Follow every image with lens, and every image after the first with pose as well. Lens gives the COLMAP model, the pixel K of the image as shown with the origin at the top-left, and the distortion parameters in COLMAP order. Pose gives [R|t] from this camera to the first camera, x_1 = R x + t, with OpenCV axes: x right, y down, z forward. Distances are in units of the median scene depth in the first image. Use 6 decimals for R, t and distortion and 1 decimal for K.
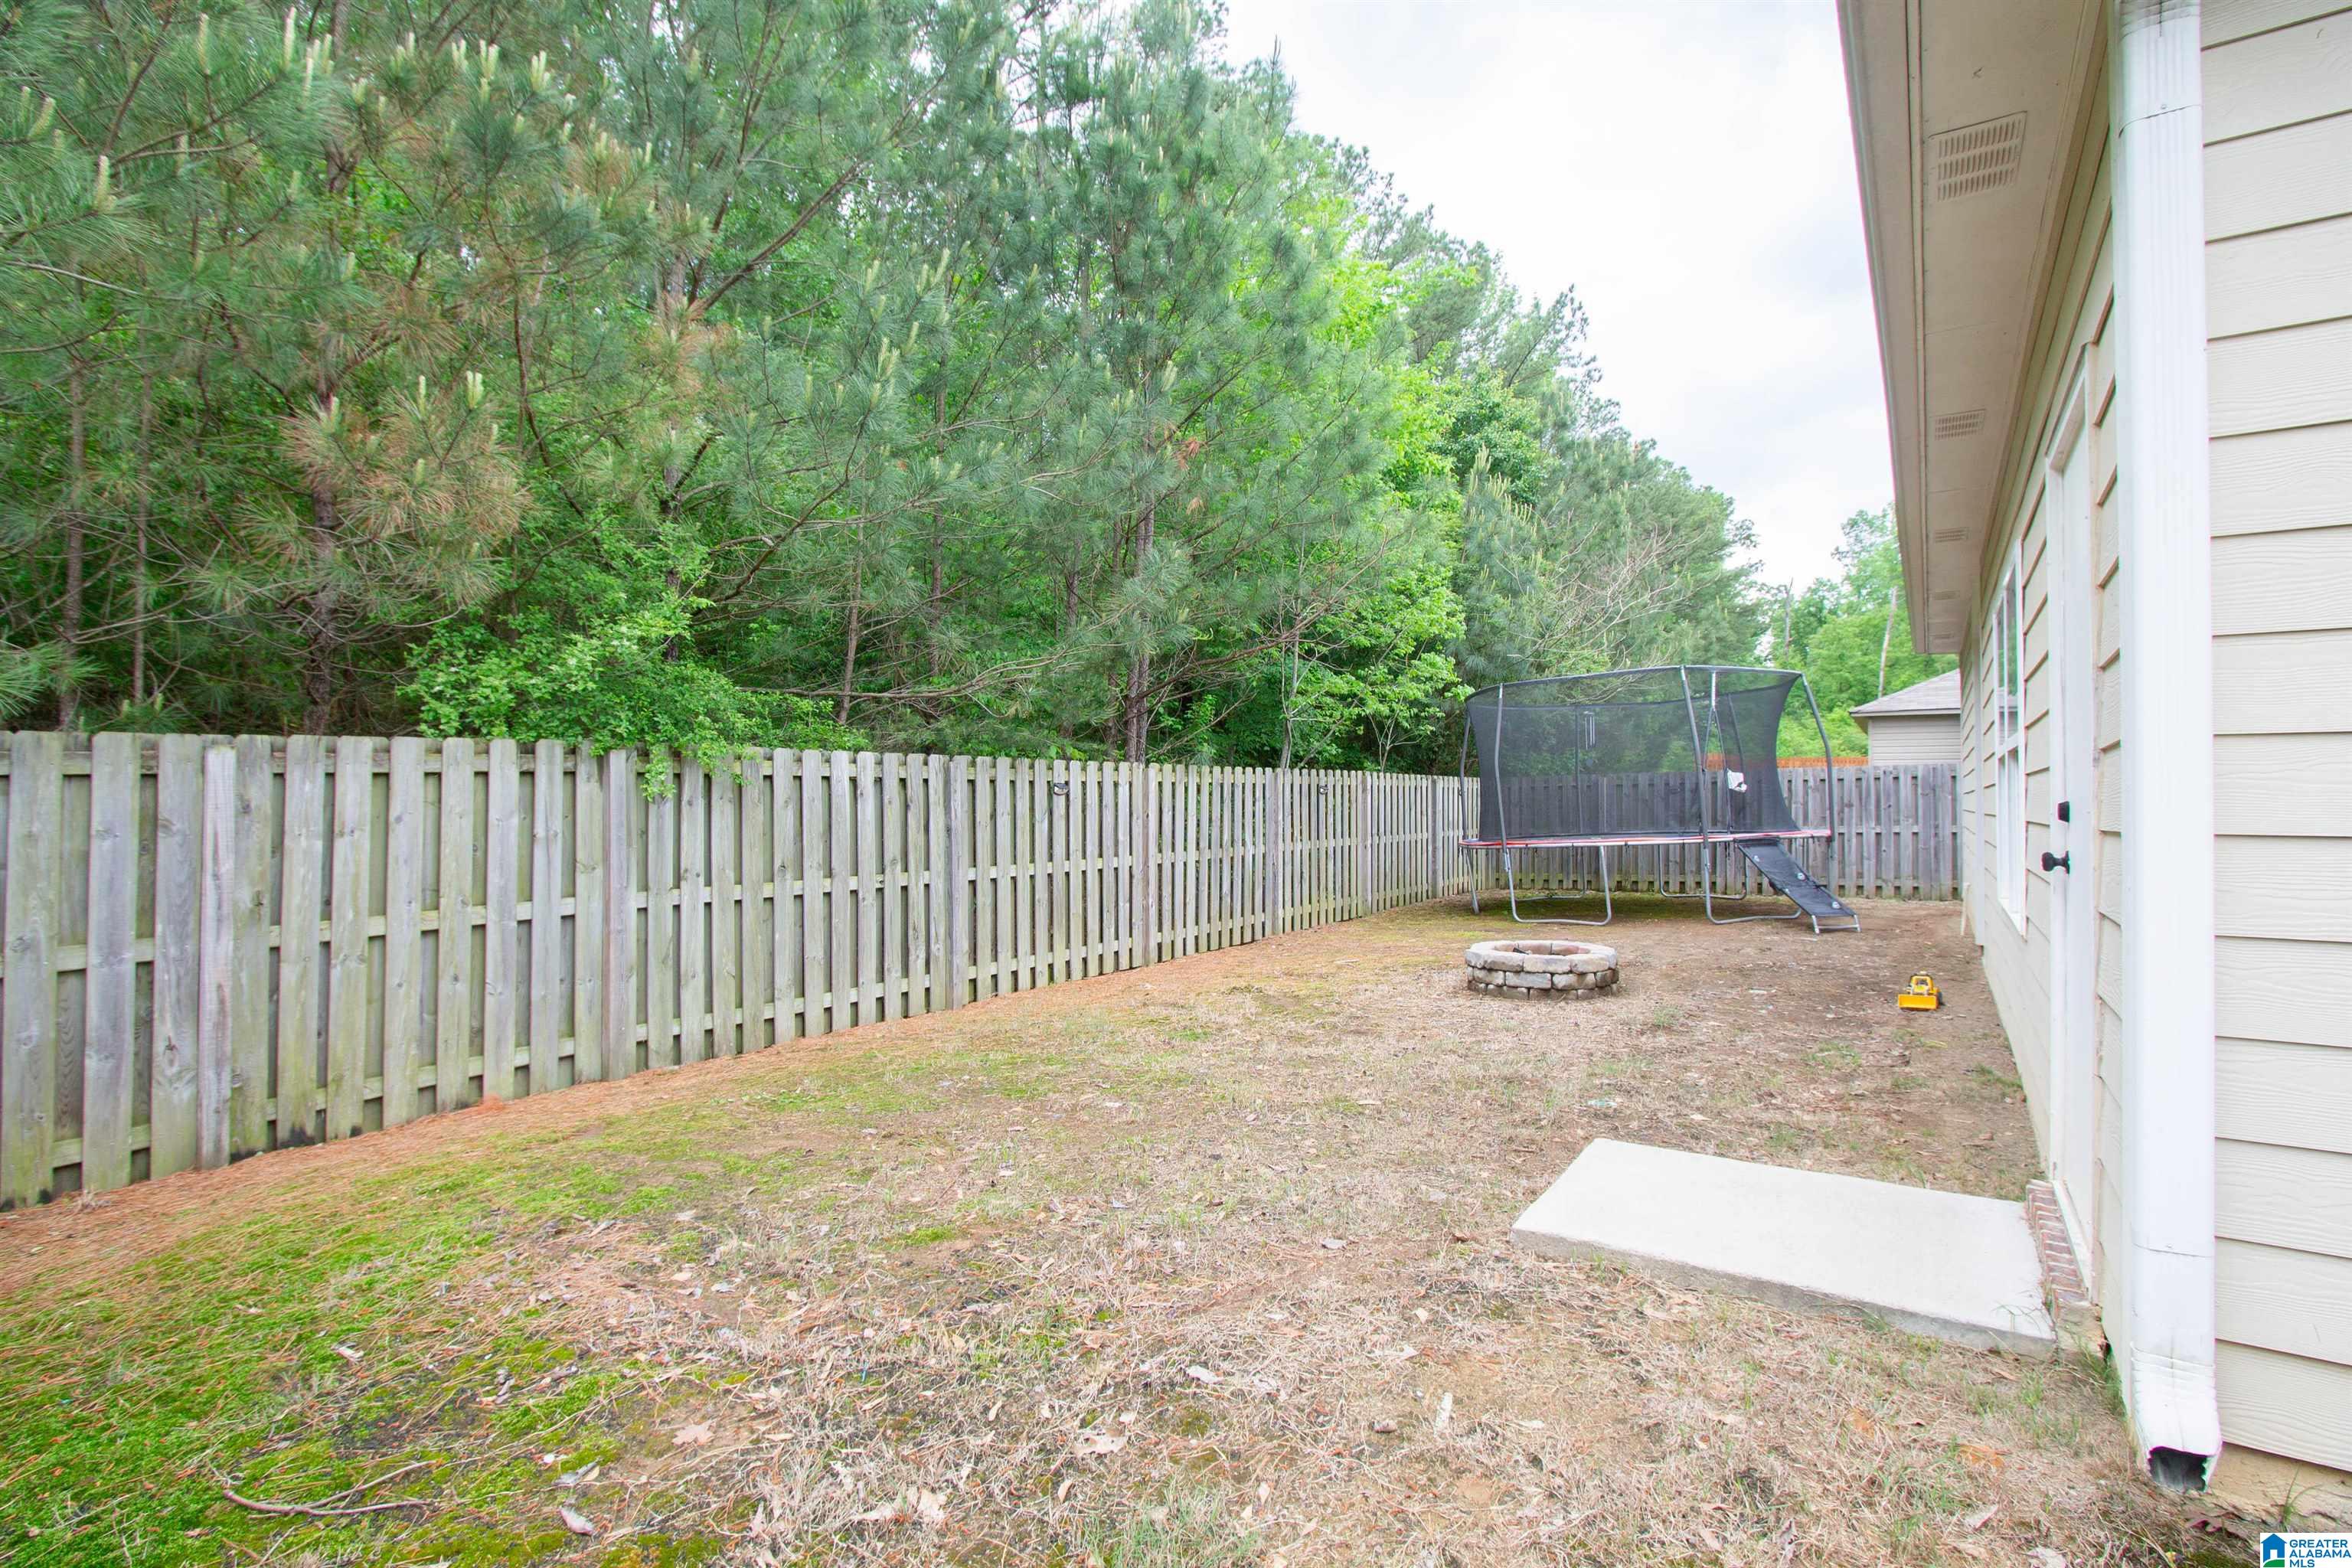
lens RADIAL K [[1102.9, 0, 1187.7], [0, 1102.9, 785.5], [0, 0, 1]] dist [-0.021218, 0.003916]
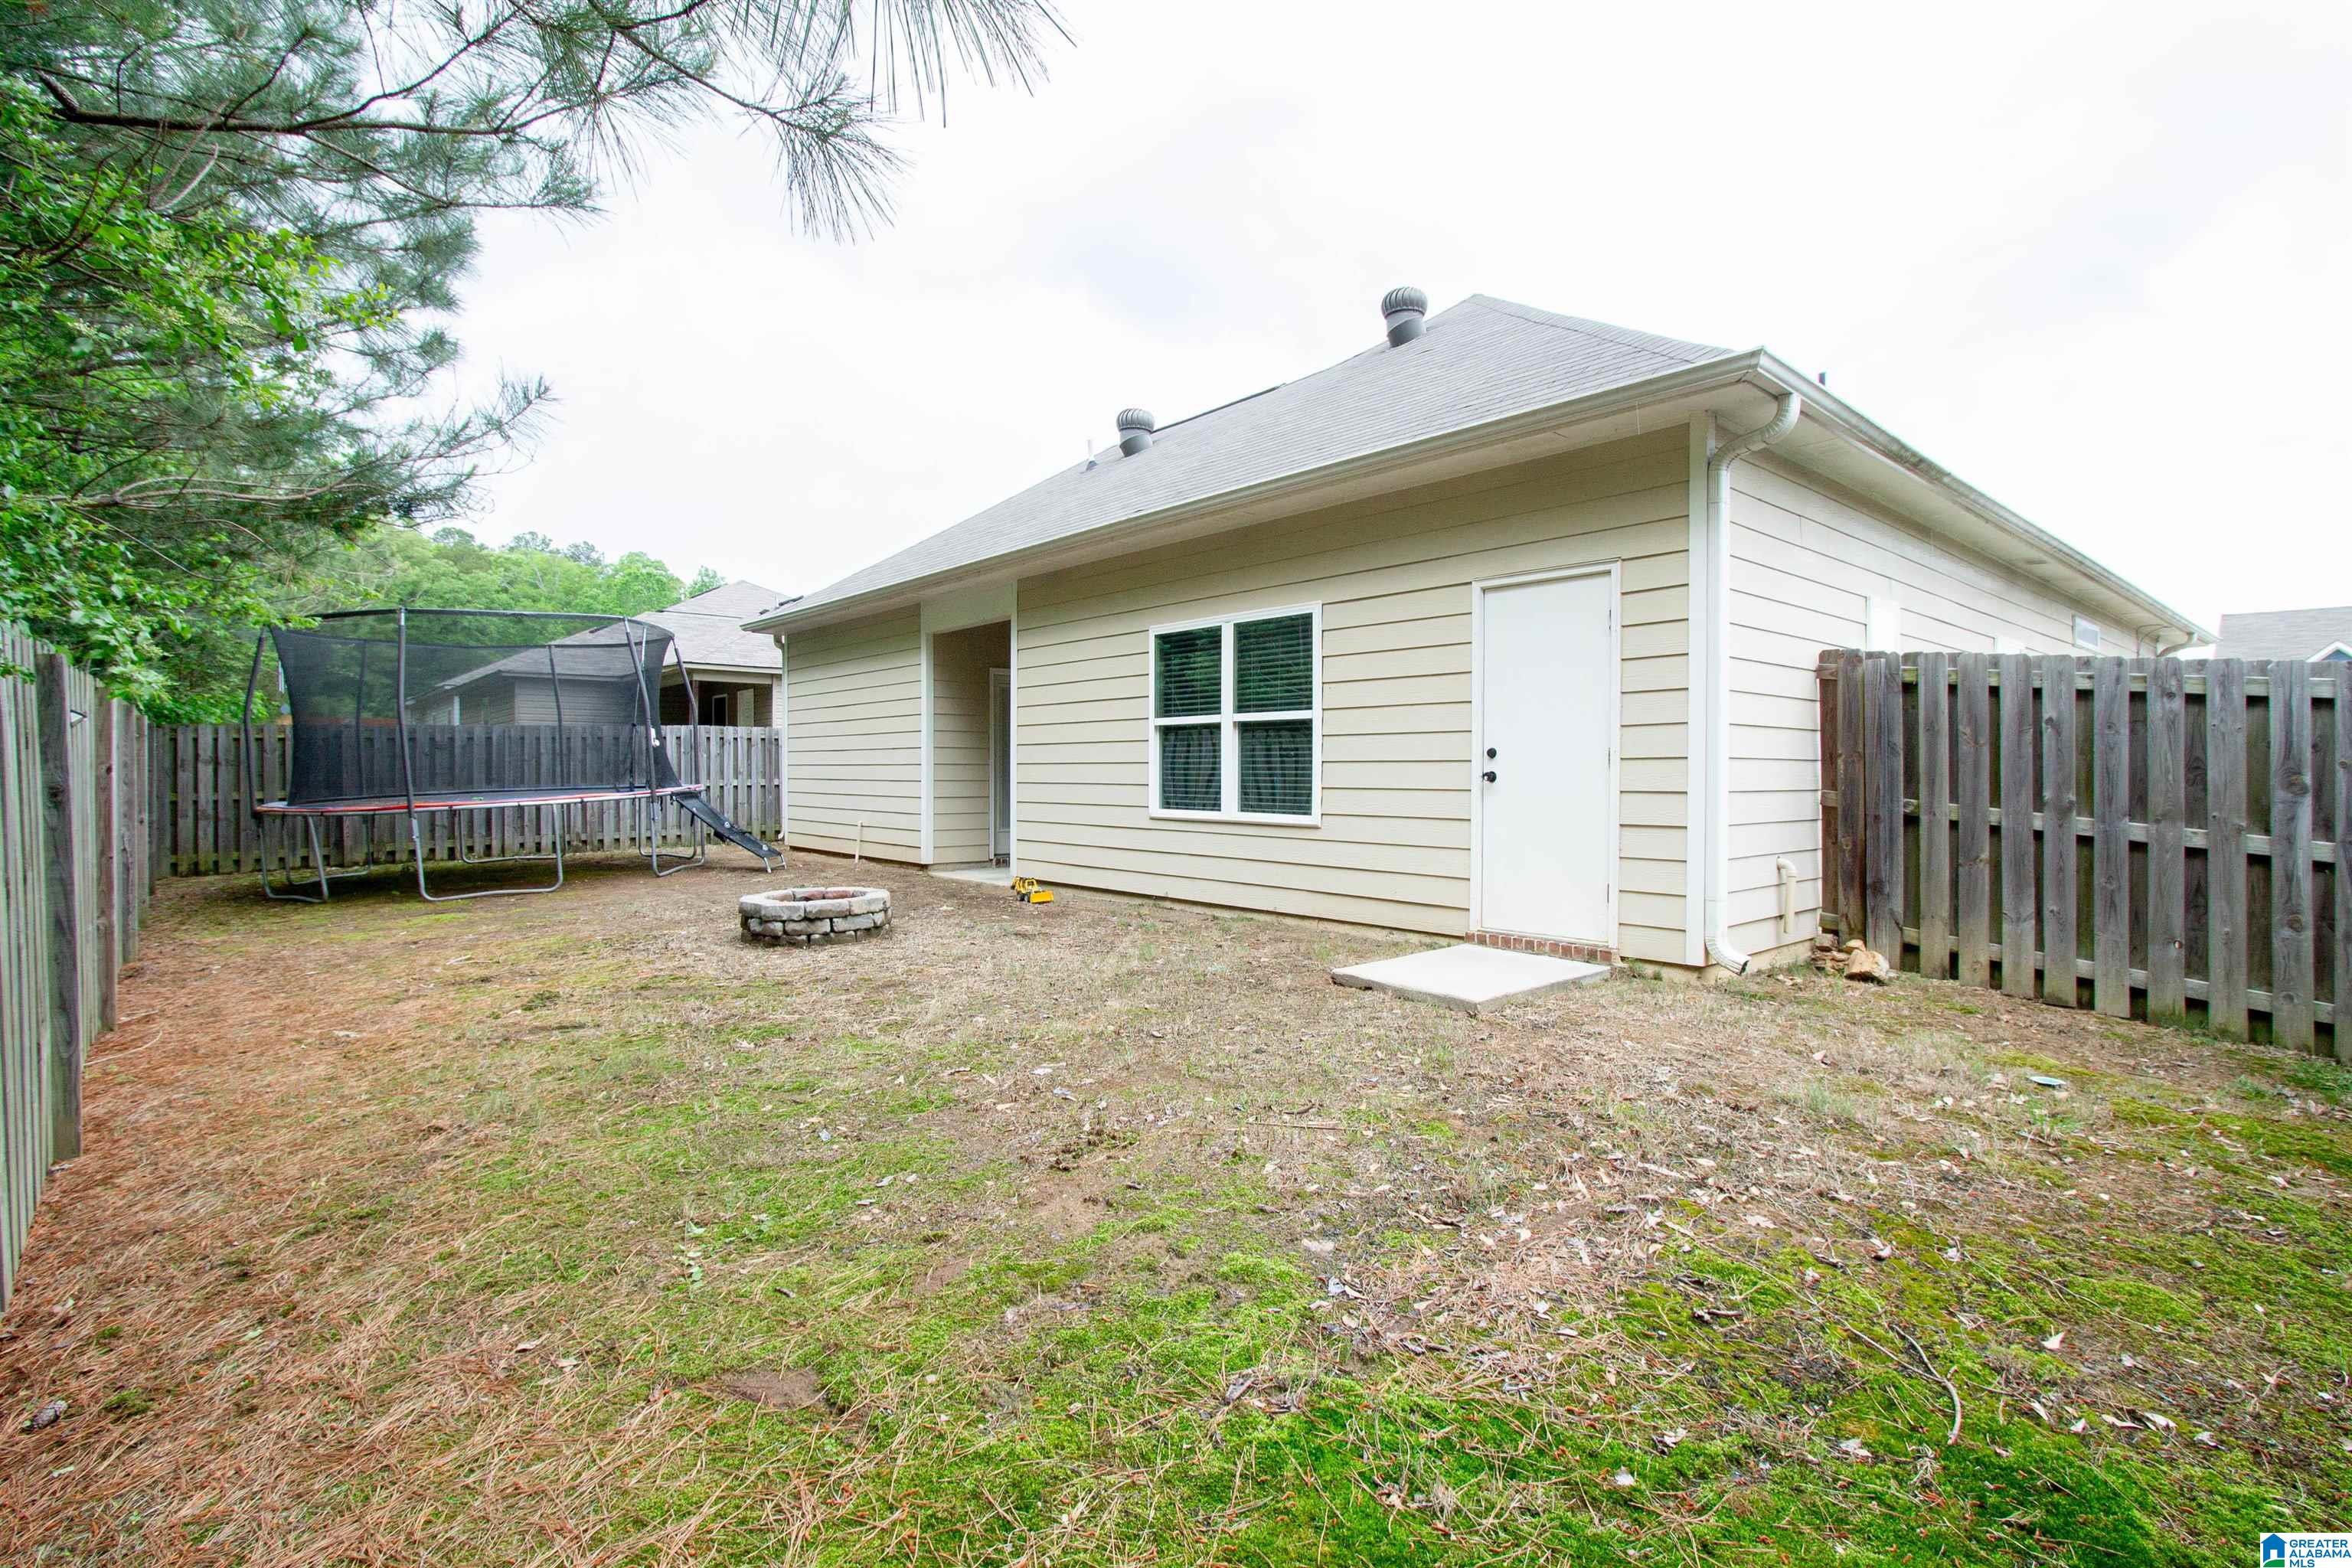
lens RADIAL K [[1102.9, 0, 1190.1], [0, 1102.9, 765.8], [0, 0, 1]] dist [-0.021218, 0.003916]
pose [[0.246260, -0.000528, 0.969204, -0.369362], [-0.012989, 0.999908, 0.003845, 0.012948], [-0.969117, -0.013536, 0.246231, 0.265635]]
